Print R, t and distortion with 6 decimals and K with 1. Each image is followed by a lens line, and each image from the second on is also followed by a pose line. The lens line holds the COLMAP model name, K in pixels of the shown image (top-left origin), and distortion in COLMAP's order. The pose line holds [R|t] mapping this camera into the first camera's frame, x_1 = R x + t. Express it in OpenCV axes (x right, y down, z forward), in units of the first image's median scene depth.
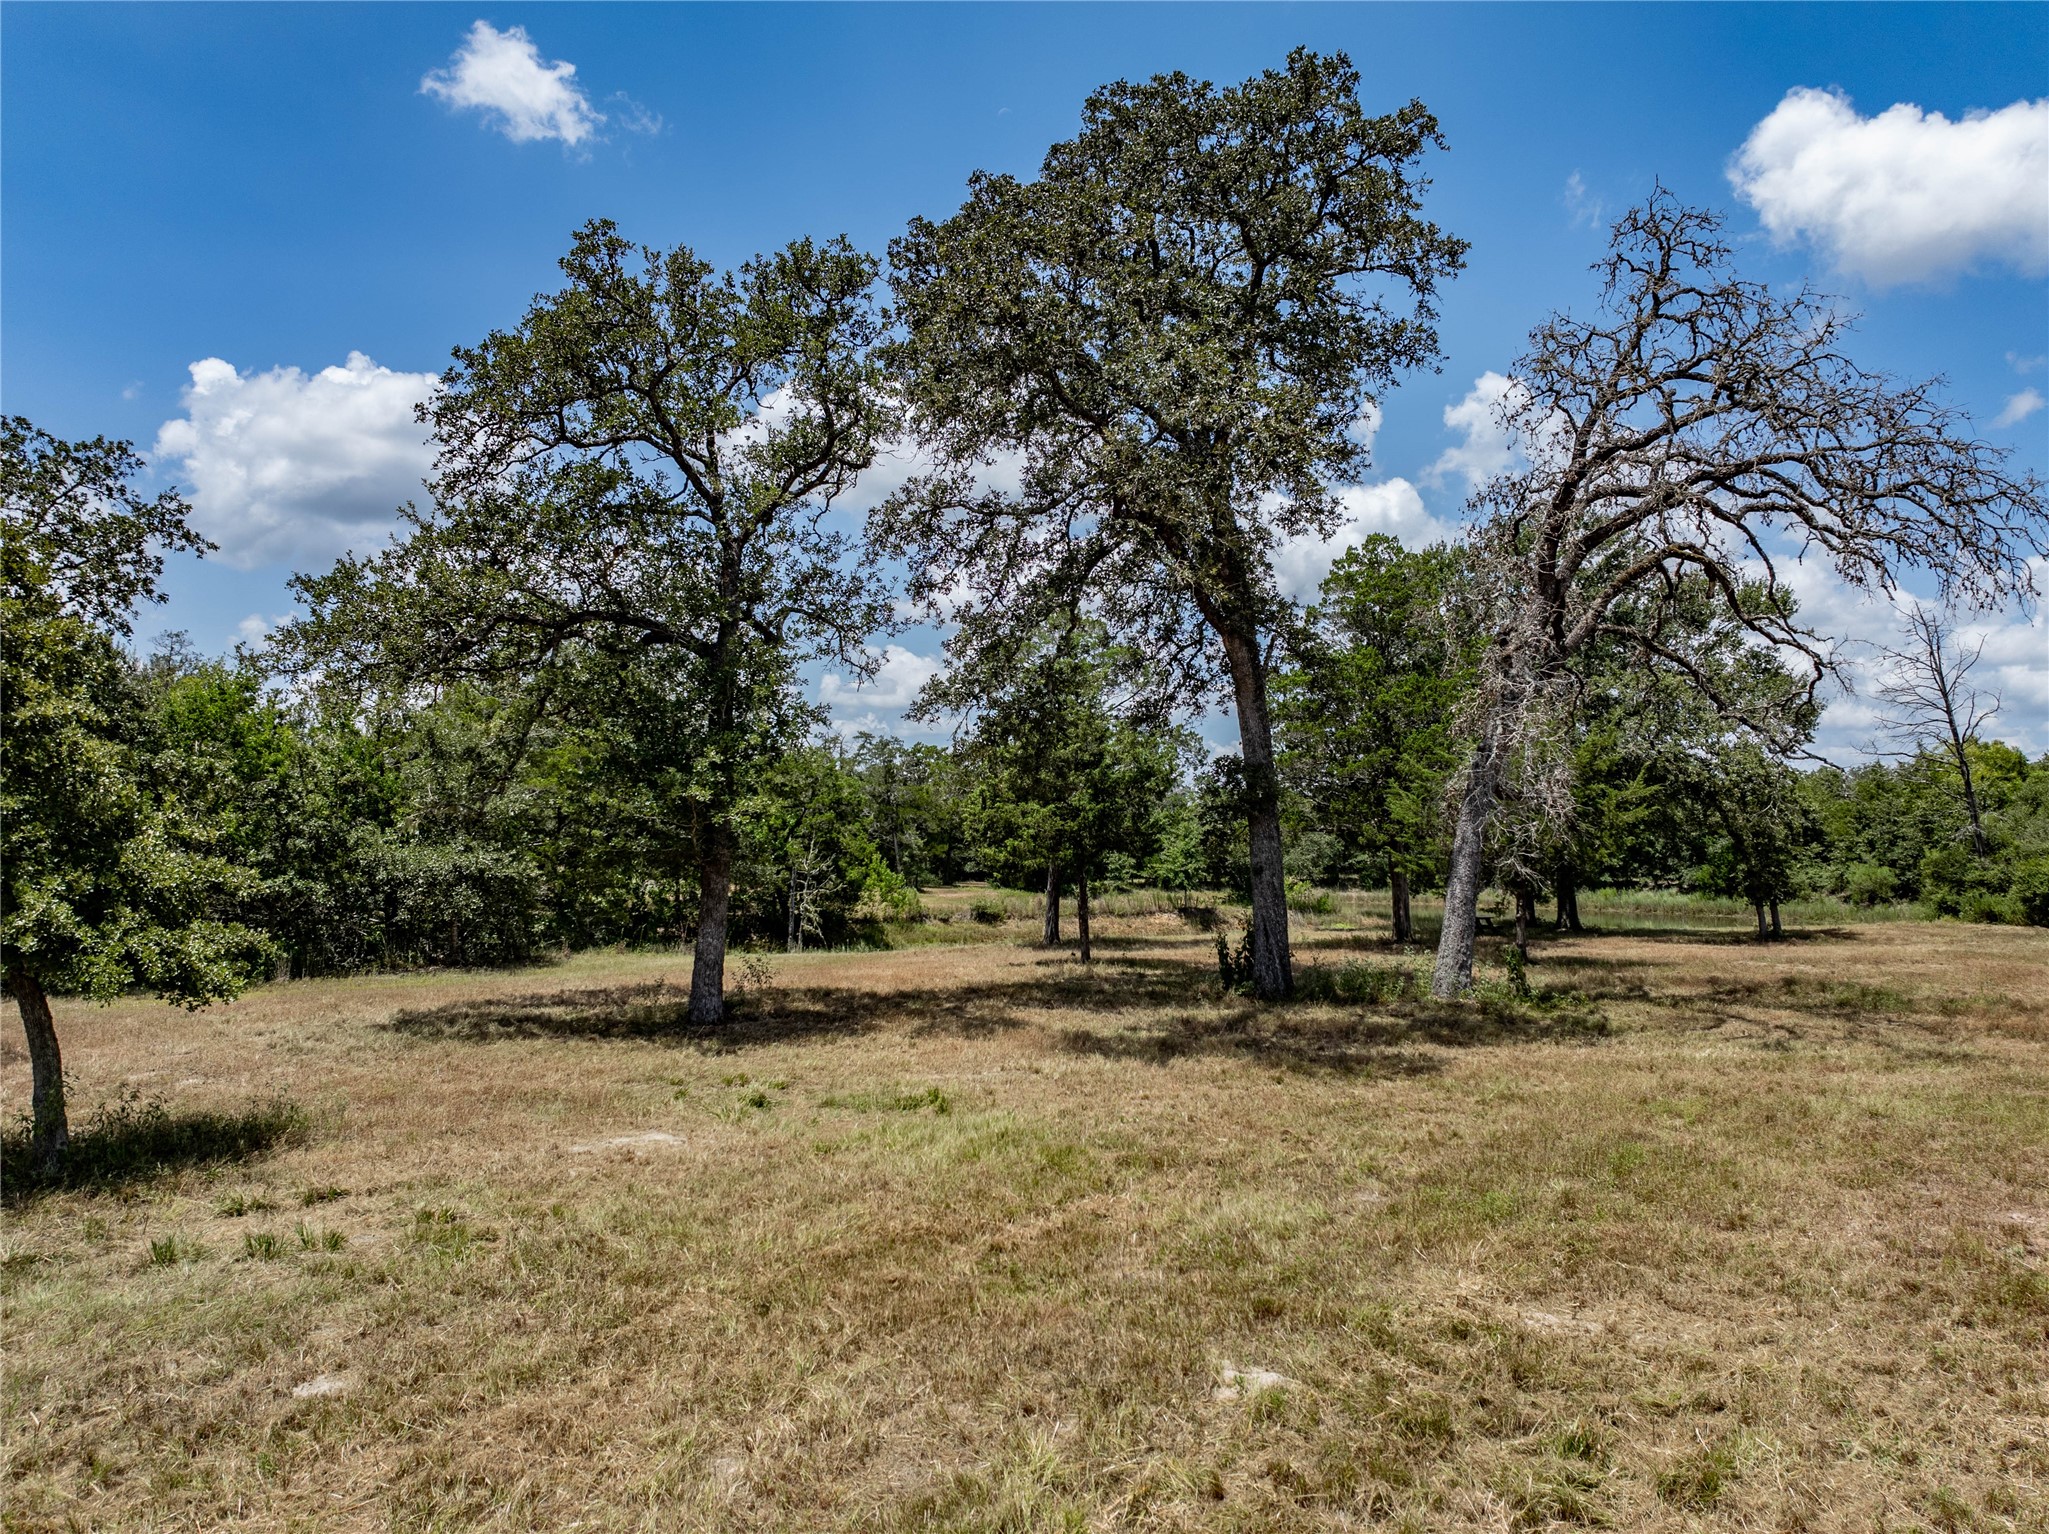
lens RADIAL K [[1515.1, 0, 1027.5], [0, 1515.1, 759.2], [0, 0, 1]] dist [-0.008379, -0.014098]
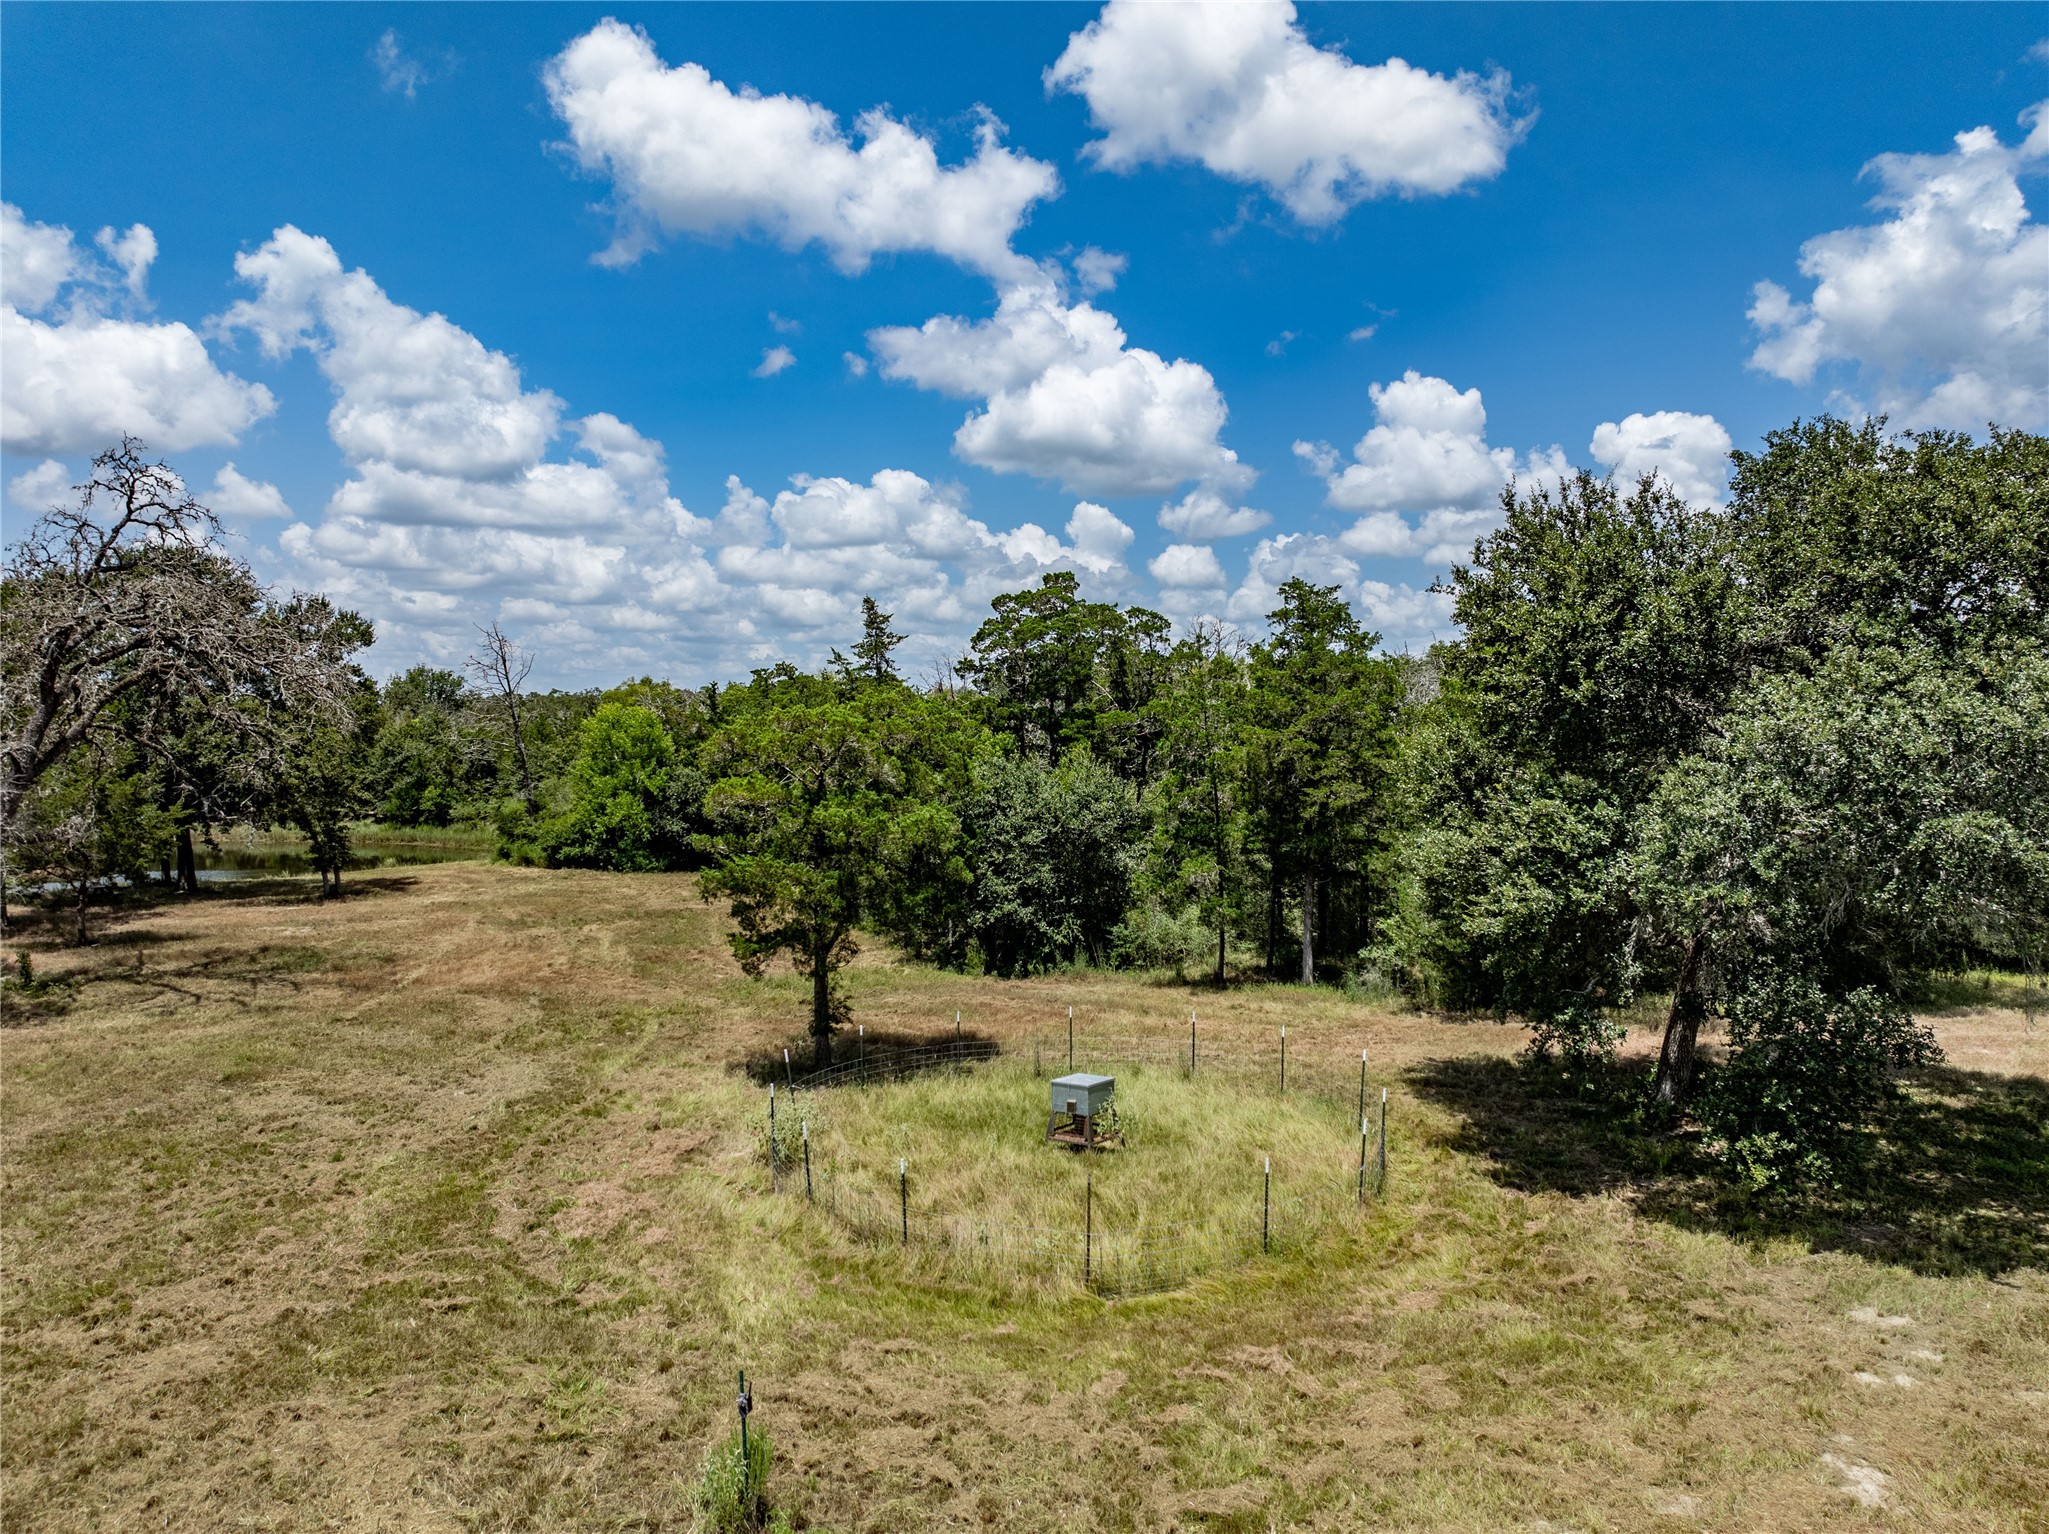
lens RADIAL K [[1515.1, 0, 1040.9], [0, 1515.1, 767.5], [0, 0, 1]] dist [-0.008379, -0.014098]
pose [[0.724436, -0.011271, 0.689250, 0.010991], [-0.042146, 0.997272, 0.060605, -0.042513], [-0.688052, -0.072953, 0.721985, -0.162007]]
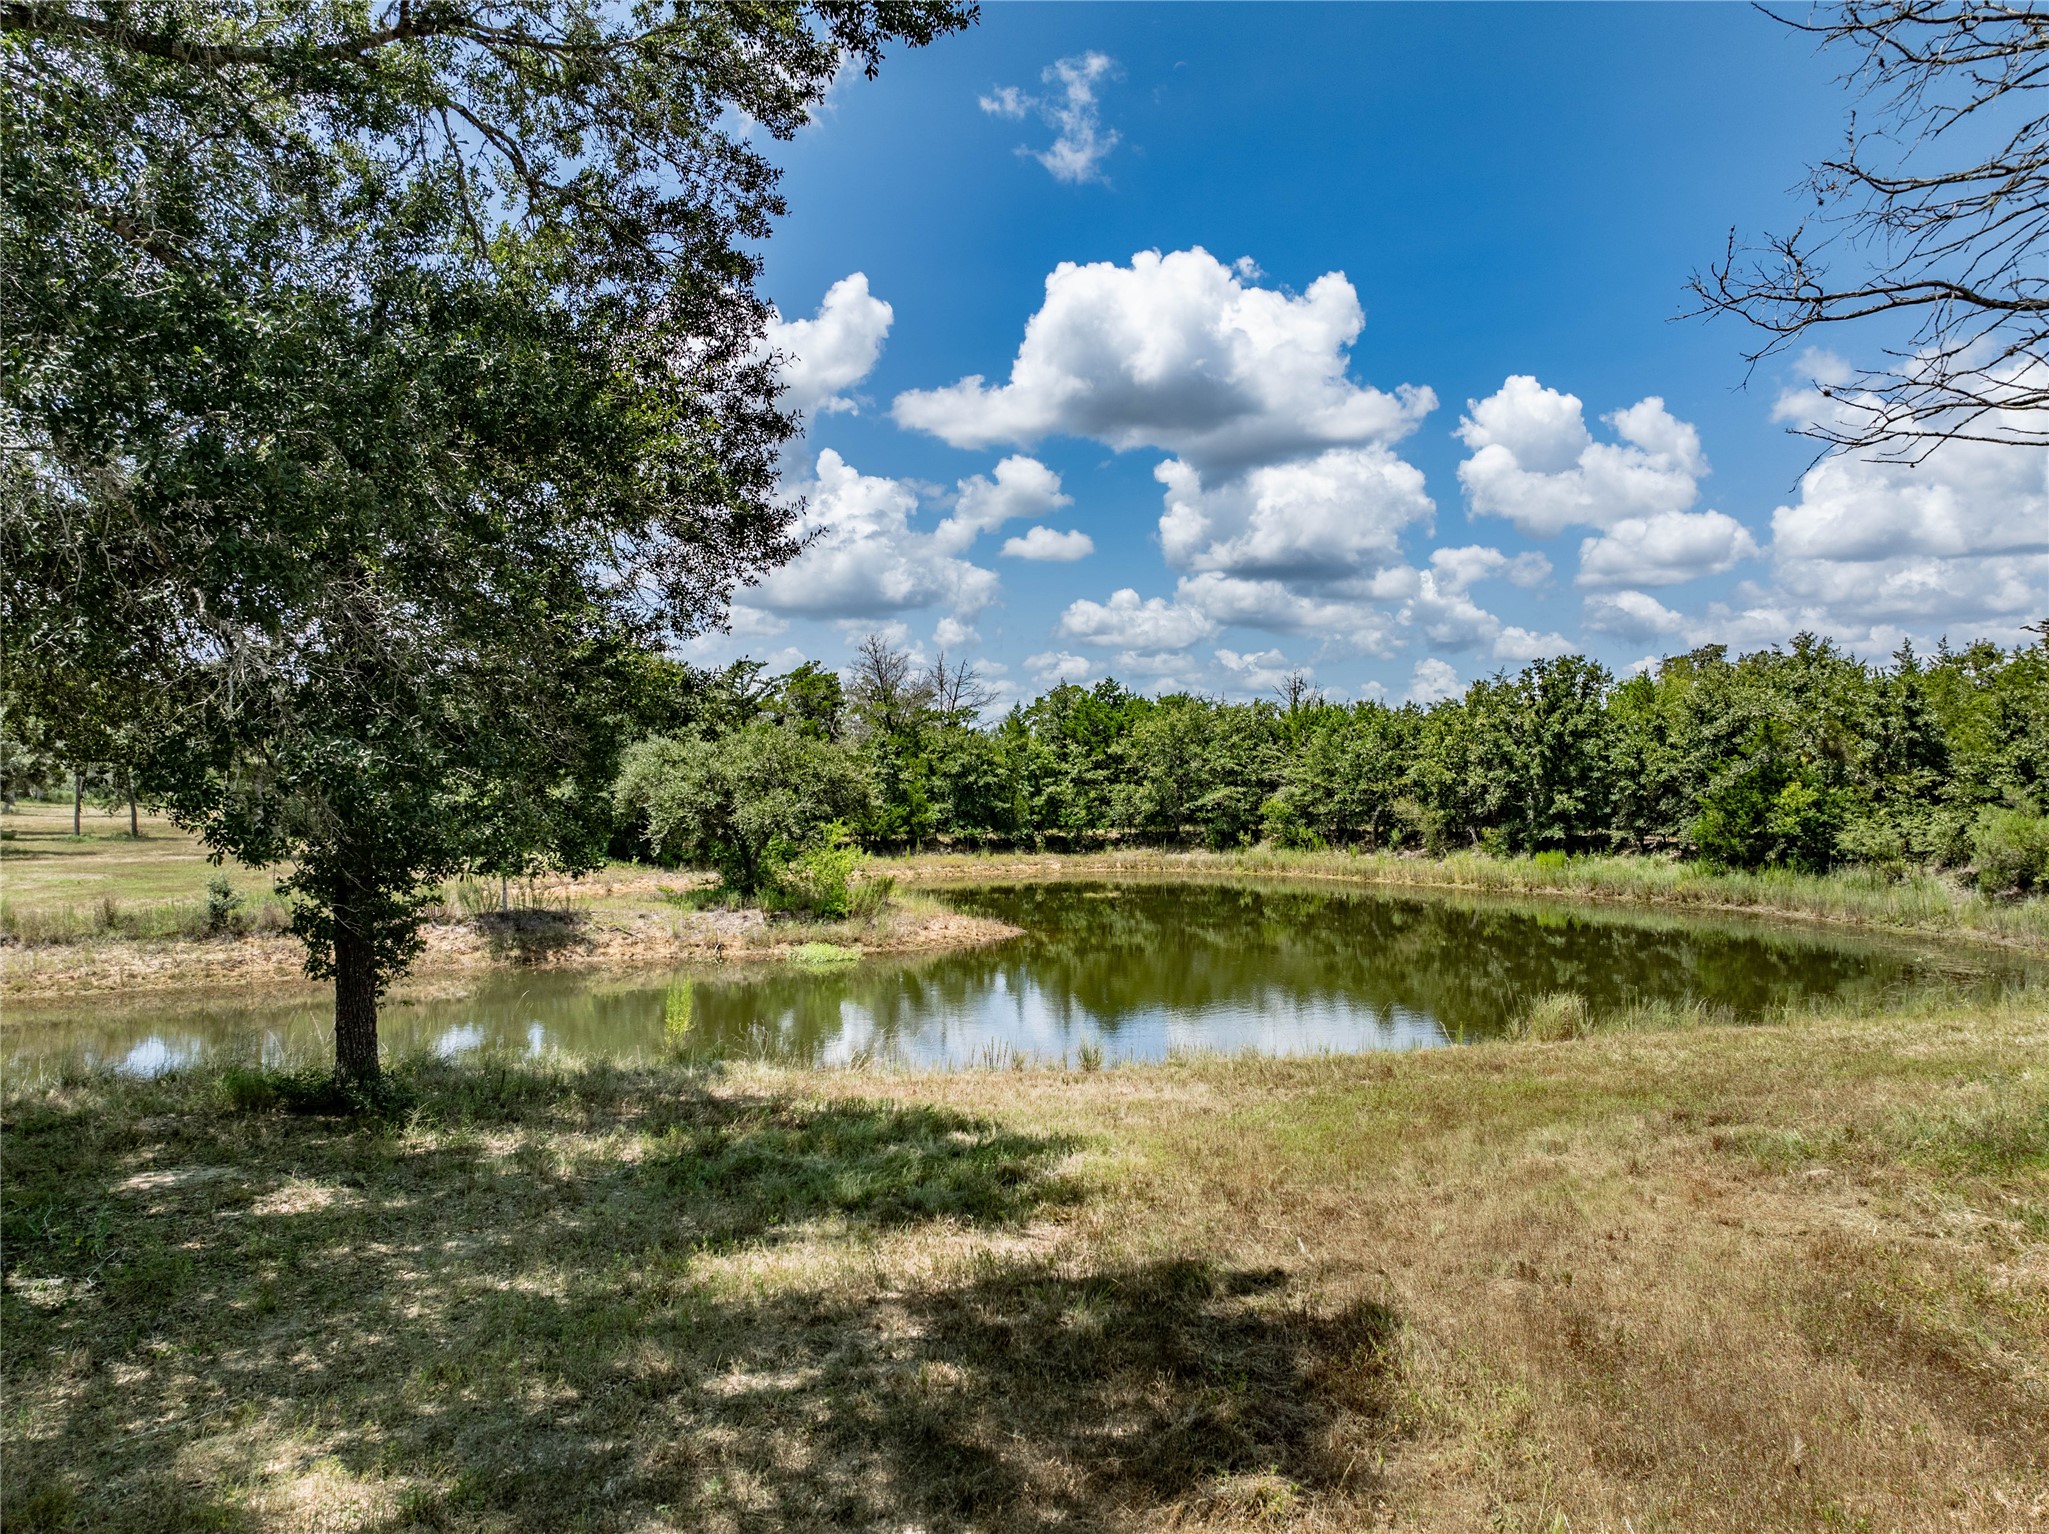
lens RADIAL K [[1515.1, 0, 1027.8], [0, 1515.1, 765.6], [0, 0, 1]] dist [-0.008379, -0.014098]
pose [[0.994288, -0.012507, -0.105995, 0.248941], [0.017298, 0.998864, 0.044409, 0.024137], [0.105319, -0.045989, 0.993375, 0.413565]]
